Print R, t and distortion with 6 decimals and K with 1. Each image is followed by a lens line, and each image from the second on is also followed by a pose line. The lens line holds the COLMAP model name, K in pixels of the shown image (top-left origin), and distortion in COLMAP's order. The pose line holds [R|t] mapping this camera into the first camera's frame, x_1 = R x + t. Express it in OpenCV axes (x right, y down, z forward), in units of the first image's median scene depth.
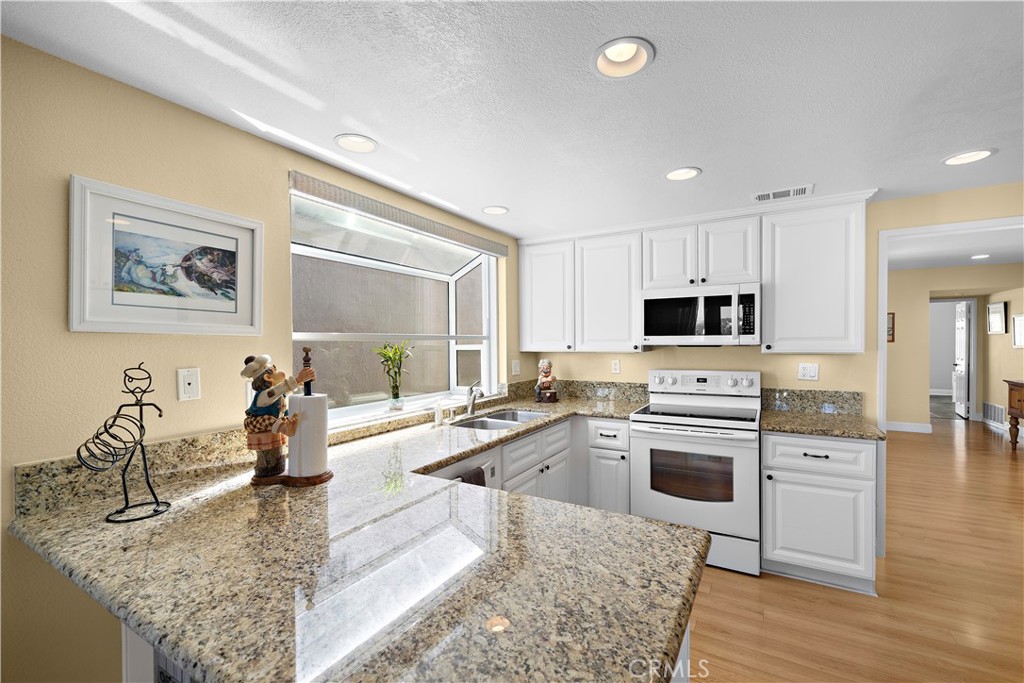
lens RADIAL K [[435.3, 0, 515.8], [0, 435.3, 349.2], [0, 0, 1]] dist [0.003440, 0.001133]
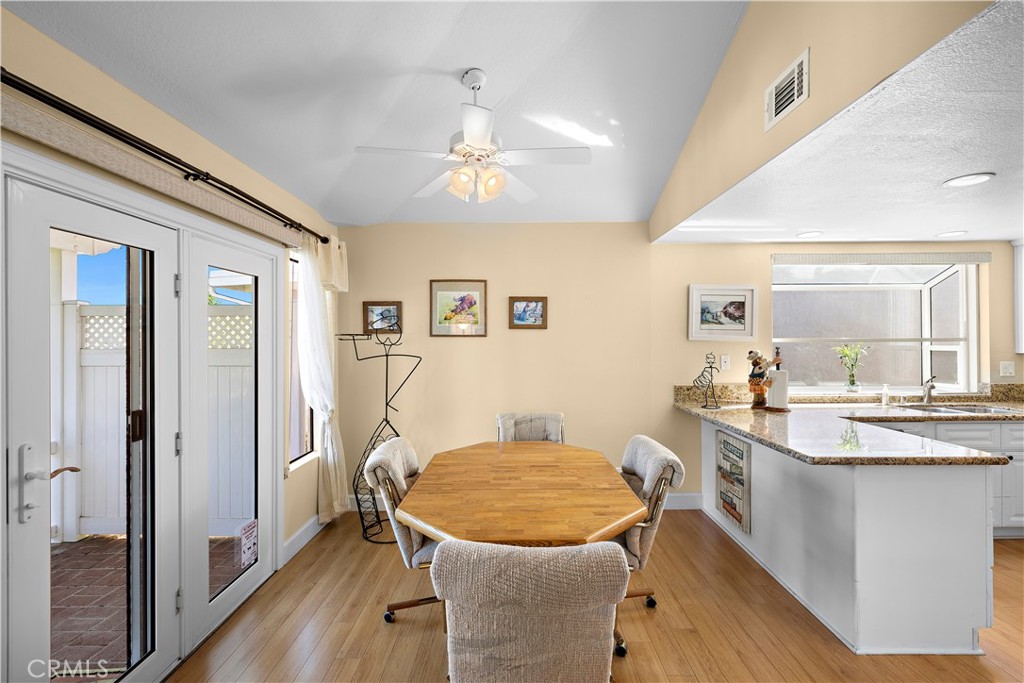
lens RADIAL K [[435.3, 0, 511.7], [0, 435.3, 339.0], [0, 0, 1]] dist [0.003440, 0.001133]
pose [[0.504190, 0.000035, -0.863593, 0.625189], [-0.014009, 0.999869, -0.008139, -0.007151], [0.863479, 0.016202, 0.504124, -1.058991]]
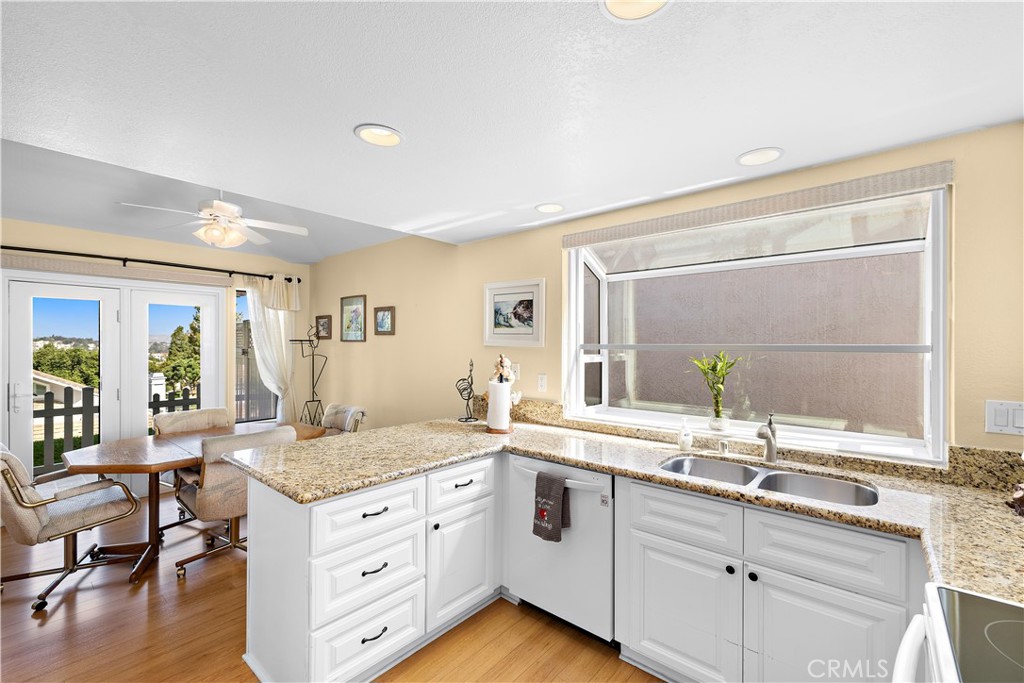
lens RADIAL K [[435.3, 0, 513.4], [0, 435.3, 339.5], [0, 0, 1]] dist [0.003440, 0.001133]
pose [[-0.177259, -0.006187, -0.984145, 1.101252], [-0.018147, 0.999831, -0.003017, -0.055183], [0.983997, 0.017324, -0.177341, 1.237793]]
